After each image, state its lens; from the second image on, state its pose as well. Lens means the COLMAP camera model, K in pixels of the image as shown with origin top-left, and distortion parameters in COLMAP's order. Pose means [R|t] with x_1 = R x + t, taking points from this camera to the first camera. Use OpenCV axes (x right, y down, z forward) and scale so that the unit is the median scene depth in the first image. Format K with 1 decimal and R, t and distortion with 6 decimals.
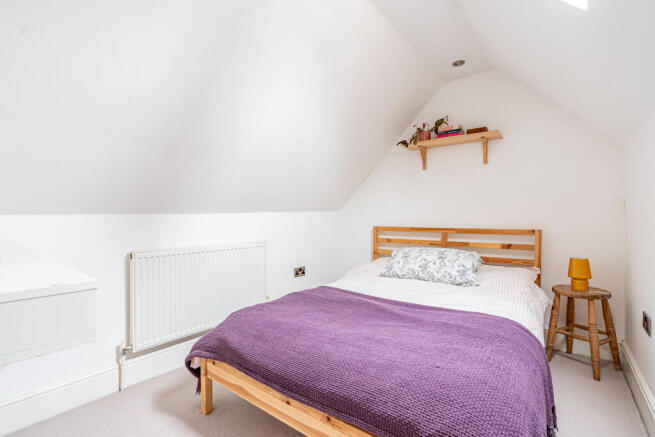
lens RADIAL K [[303.6, 0, 324.6], [0, 303.6, 217.5], [0, 0, 1]] dist [-0.005948, 0.001464]
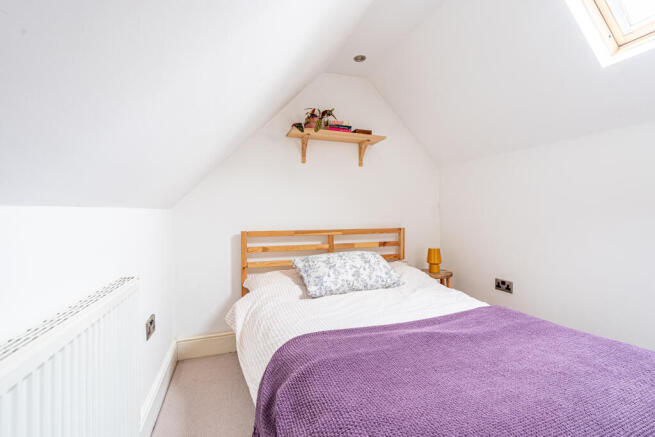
lens RADIAL K [[303.6, 0, 333.1], [0, 303.6, 215.3], [0, 0, 1]] dist [-0.005948, 0.001464]
pose [[0.538129, 0.003317, 0.842856, -0.410991], [0.011899, 0.999863, -0.011532, 0.002057], [-0.842779, 0.016235, 0.538016, 0.552269]]
